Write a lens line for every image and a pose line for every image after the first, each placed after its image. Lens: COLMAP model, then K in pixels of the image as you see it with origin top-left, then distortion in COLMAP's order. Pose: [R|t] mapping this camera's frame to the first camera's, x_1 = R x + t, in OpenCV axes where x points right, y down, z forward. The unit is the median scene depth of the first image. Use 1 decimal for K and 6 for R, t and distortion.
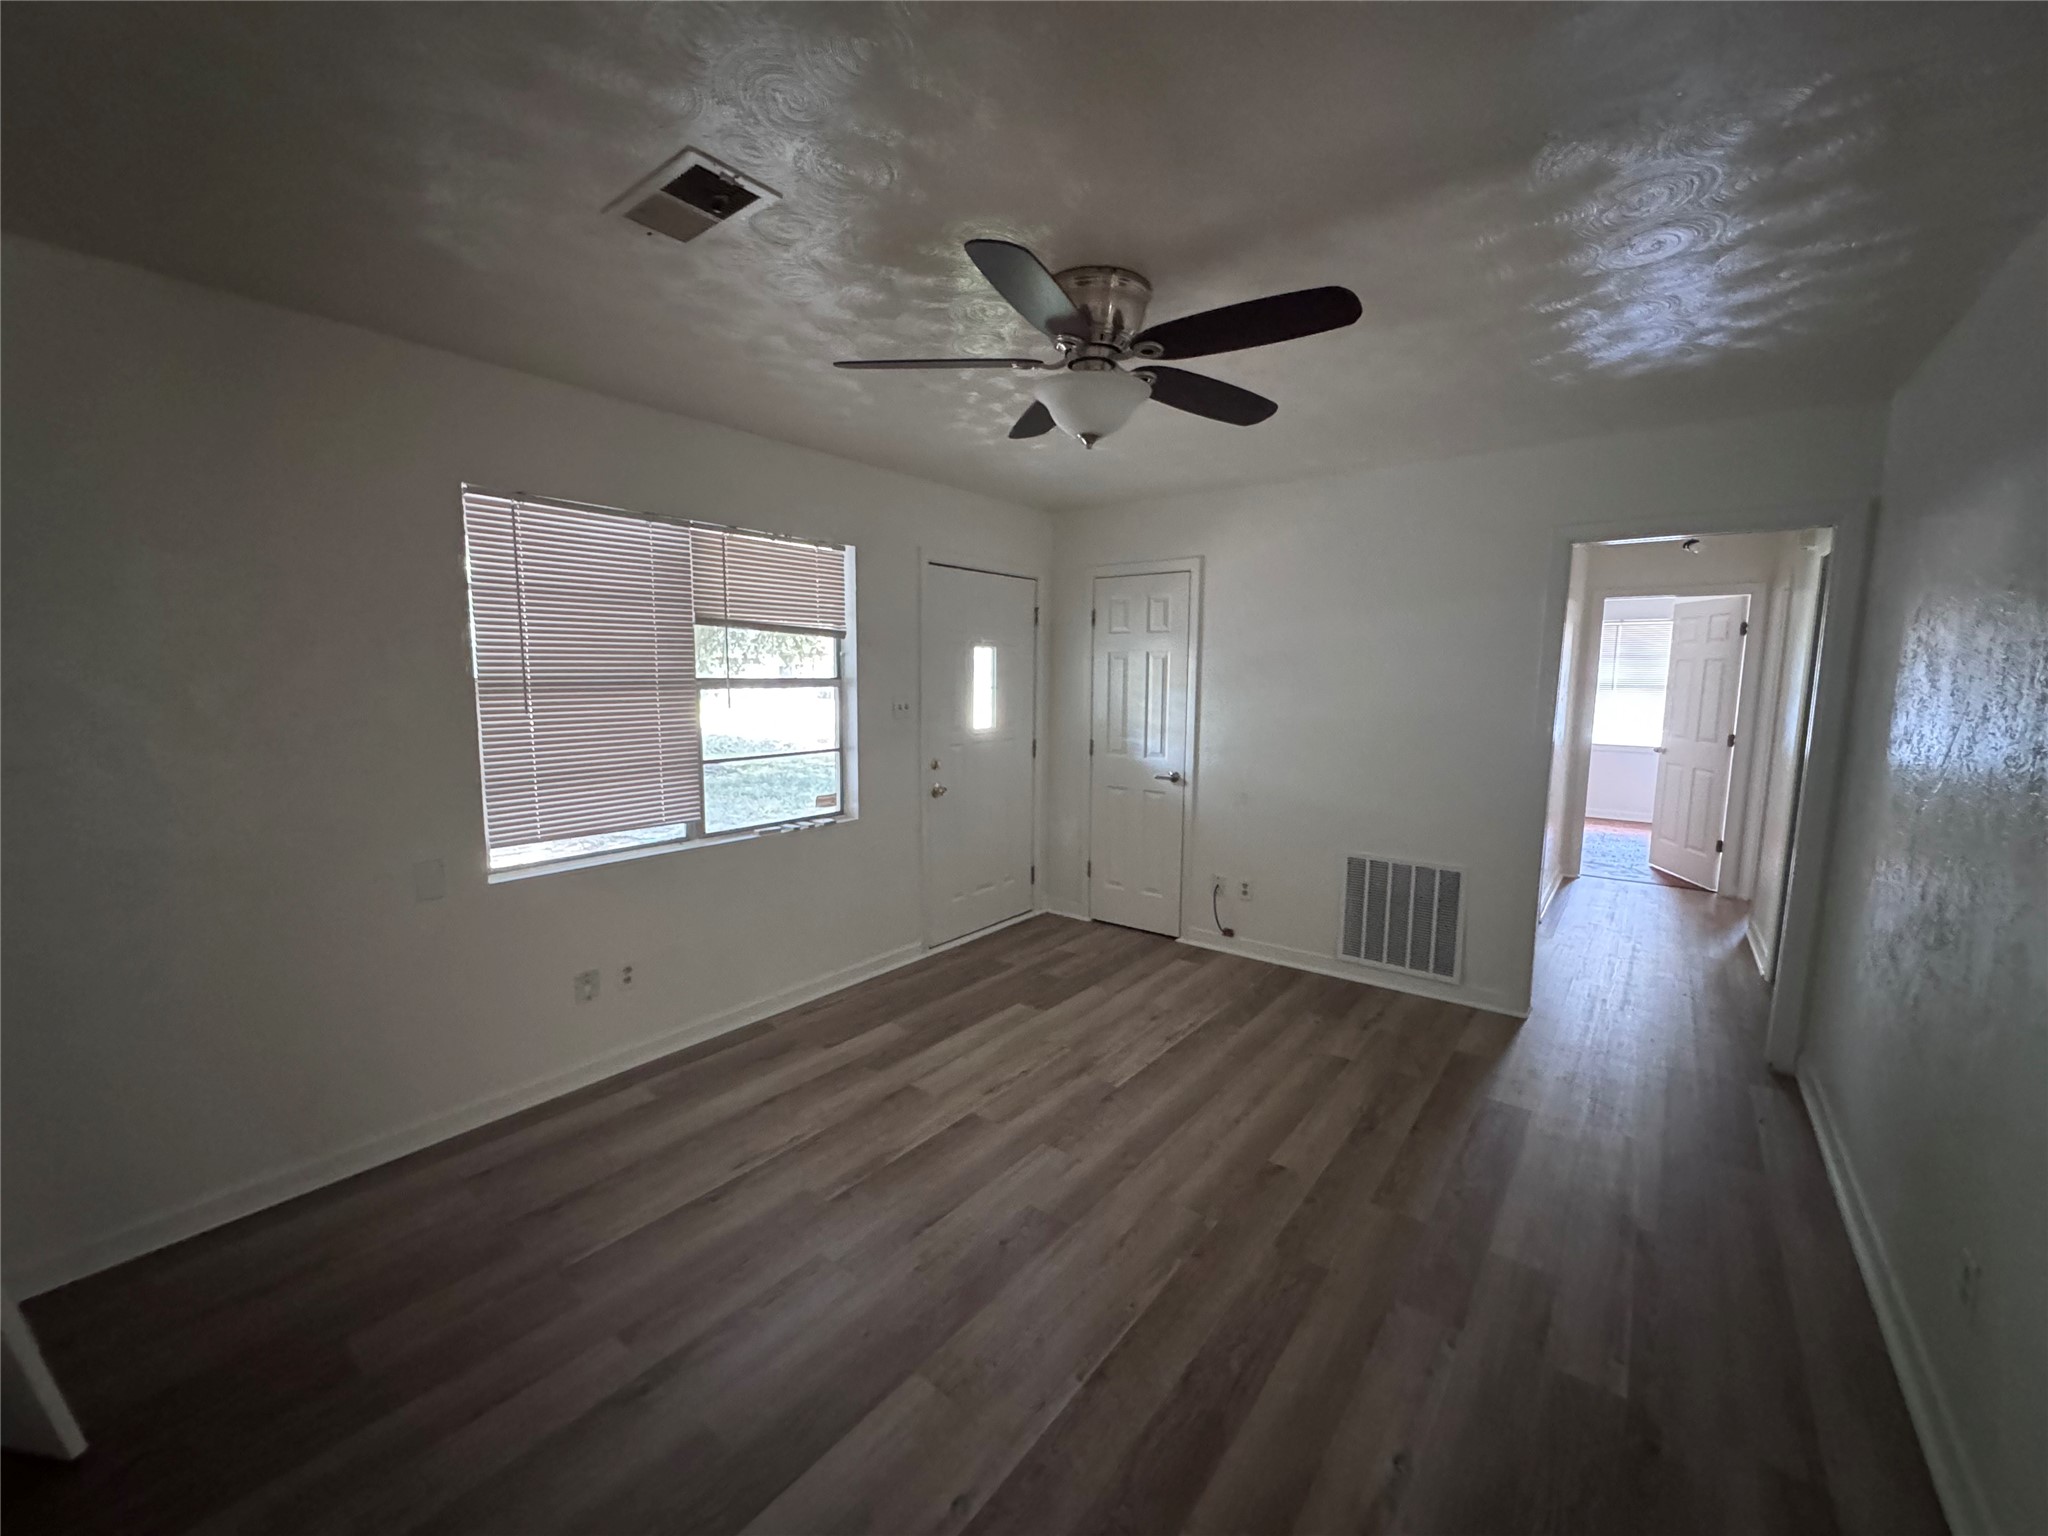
lens RADIAL K [[817.8, 0, 1023.9], [0, 817.8, 764.7], [0, 0, 1]] dist [-0.001523, 0.000079]
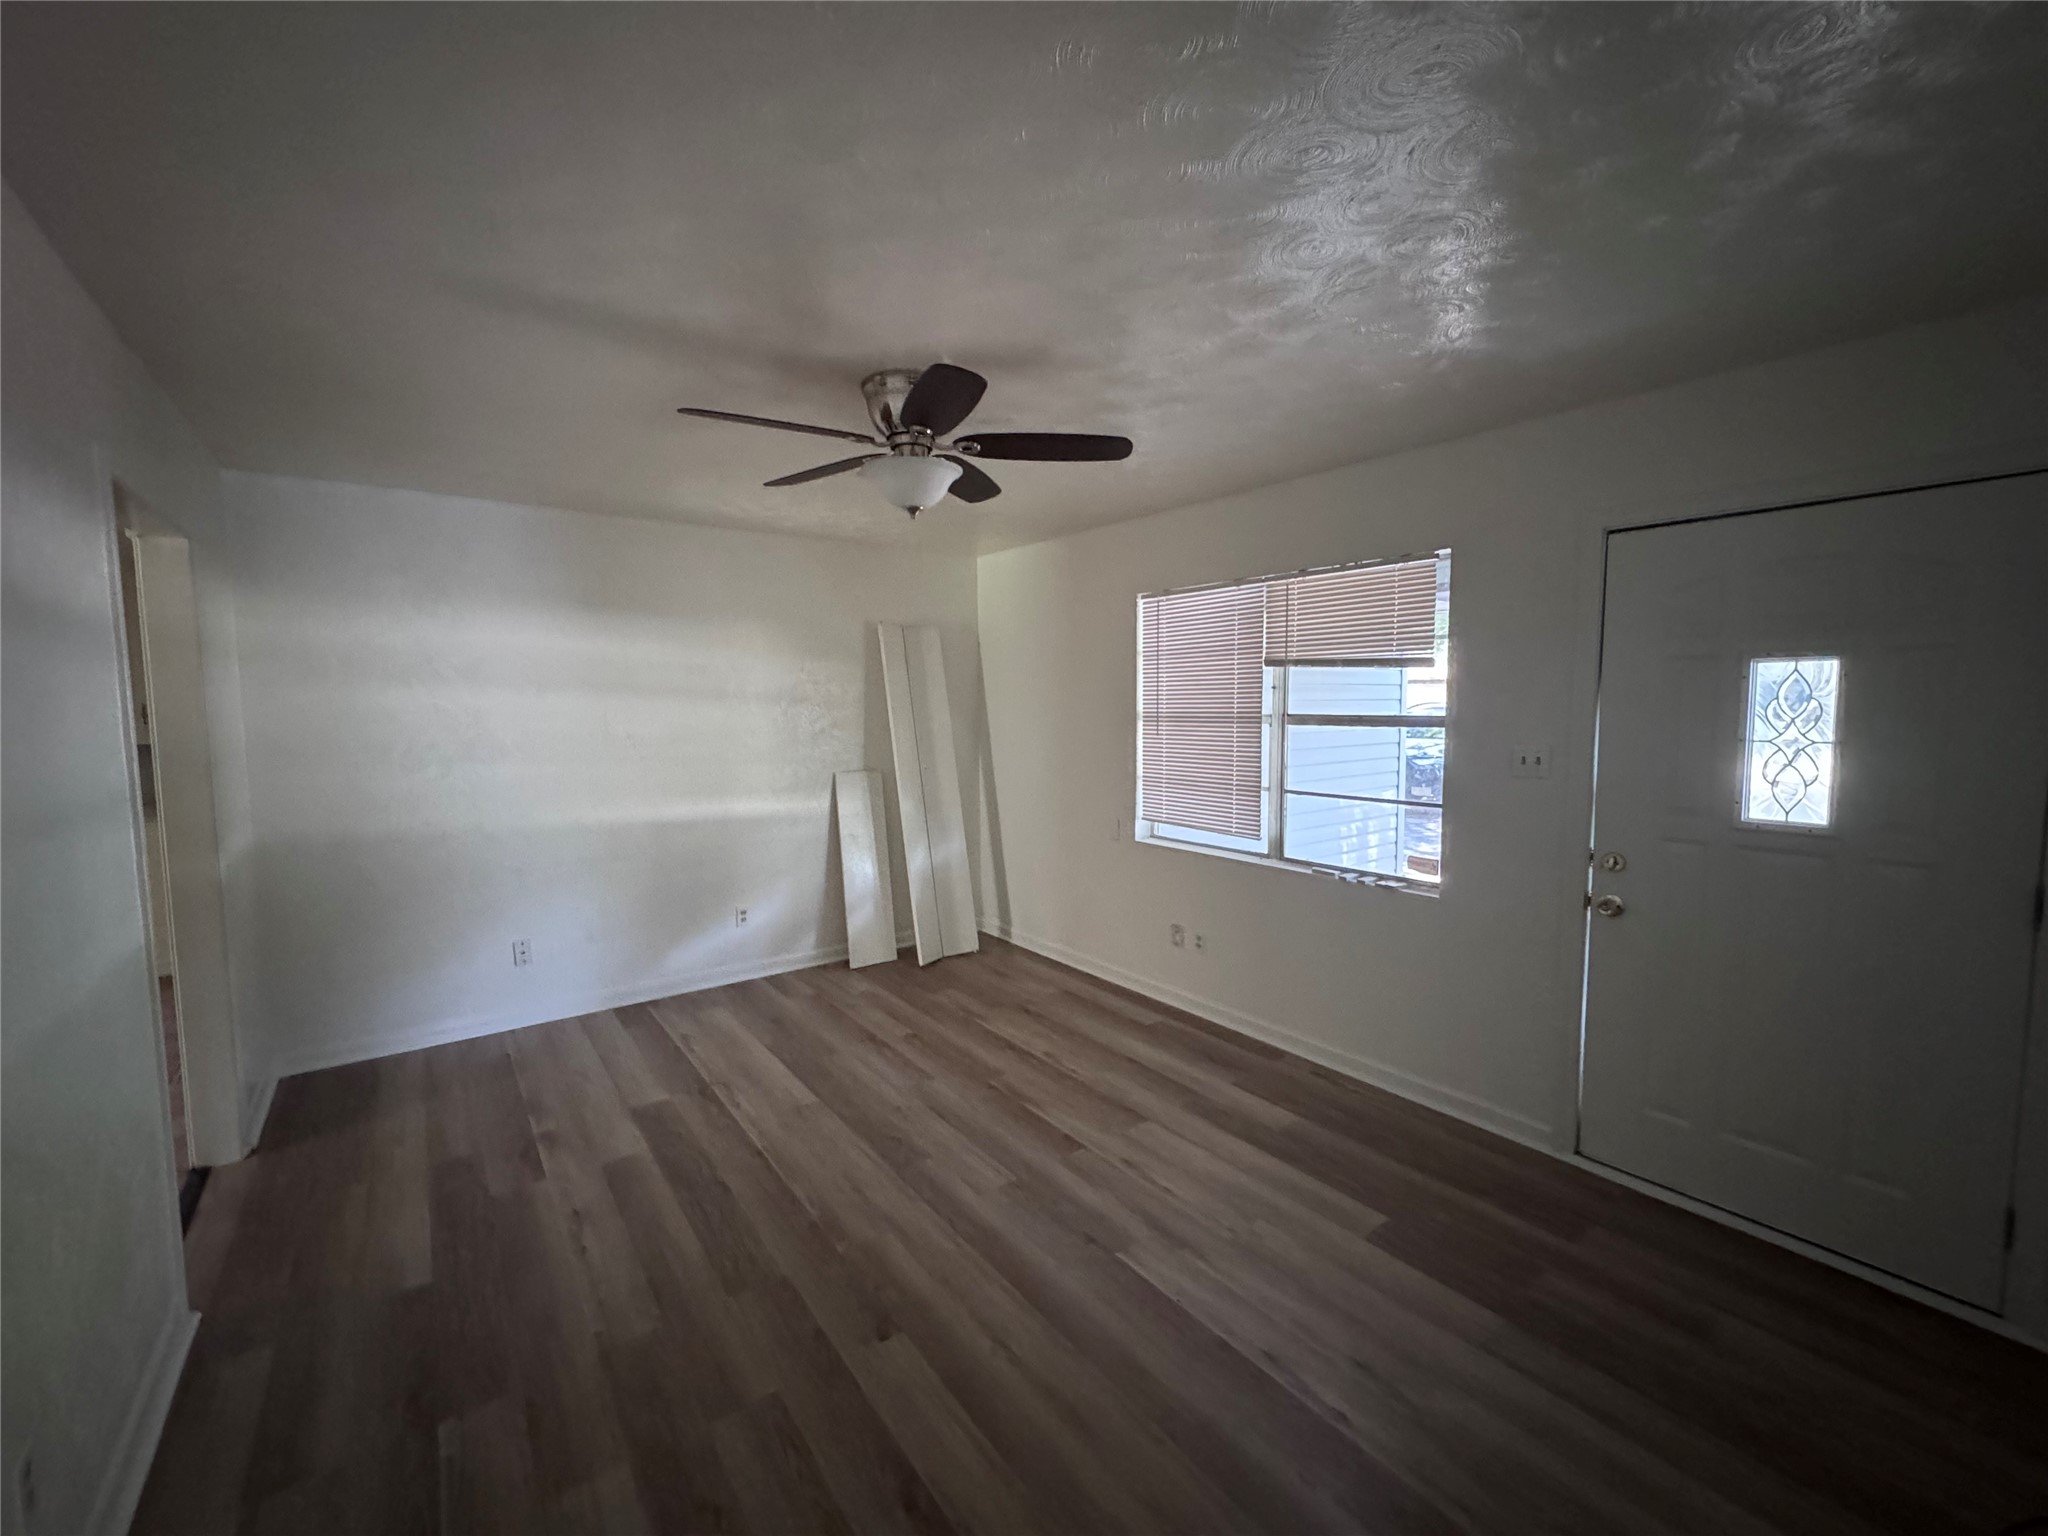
lens RADIAL K [[817.8, 0, 1023.9], [0, 817.8, 764.7], [0, 0, 1]] dist [-0.001523, 0.000079]
pose [[-0.259766, 0.066448, -0.963383, 0.835427], [-0.110752, 0.988997, 0.098078, -0.118869], [0.959300, 0.132174, -0.249548, 1.047104]]
